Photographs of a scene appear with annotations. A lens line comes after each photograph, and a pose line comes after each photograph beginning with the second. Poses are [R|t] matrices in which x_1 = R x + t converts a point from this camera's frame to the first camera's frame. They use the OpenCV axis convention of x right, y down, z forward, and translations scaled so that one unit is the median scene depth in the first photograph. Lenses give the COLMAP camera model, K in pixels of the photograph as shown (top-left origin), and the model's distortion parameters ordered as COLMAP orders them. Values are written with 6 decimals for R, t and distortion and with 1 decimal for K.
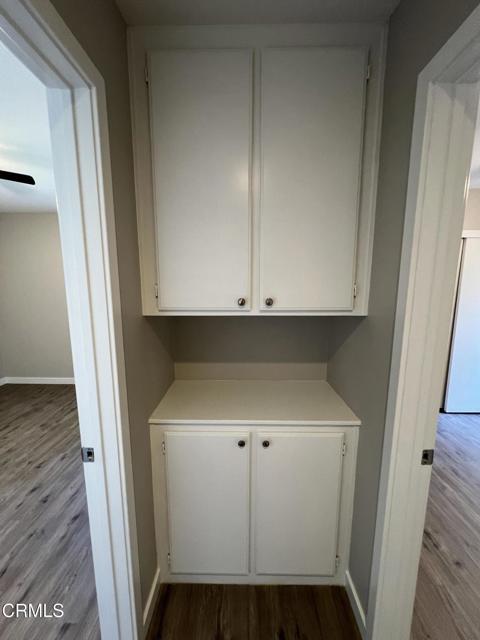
lens RADIAL K [[256.3, 0, 242.6], [0, 256.3, 321.8], [0, 0, 1]] dist [0.000015, 0.000148]
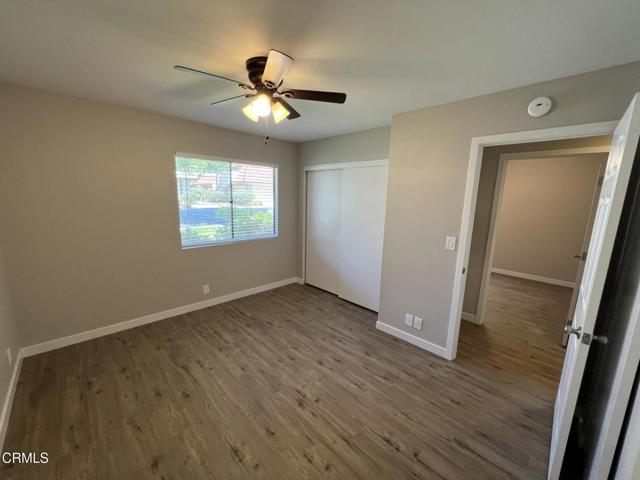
lens RADIAL K [[256.3, 0, 318.8], [0, 256.3, 239.0], [0, 0, 1]] dist [0.000015, 0.000148]
pose [[0.703791, -0.103524, 0.702824, -1.181533], [0.084805, 0.994494, 0.061564, -0.036625], [-0.705327, 0.016275, 0.708695, 0.054537]]
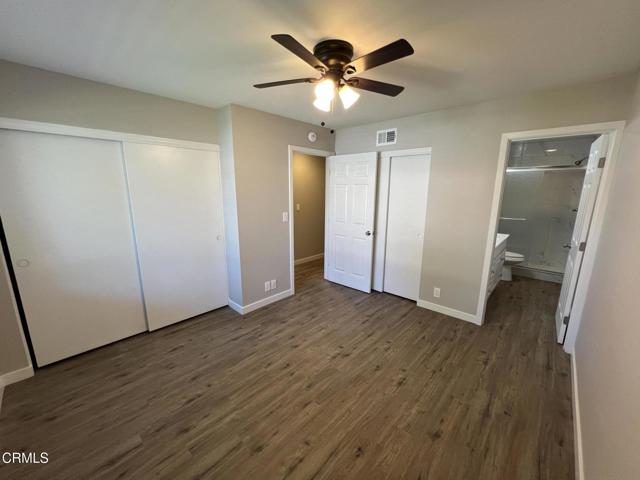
lens RADIAL K [[256.3, 0, 318.4], [0, 256.3, 242.5], [0, 0, 1]] dist [0.000015, 0.000148]
pose [[-0.738362, -0.148671, 0.657813, -1.217212], [0.096476, 0.942082, 0.321207, -0.208223], [-0.667468, 0.300631, -0.681254, 1.192377]]
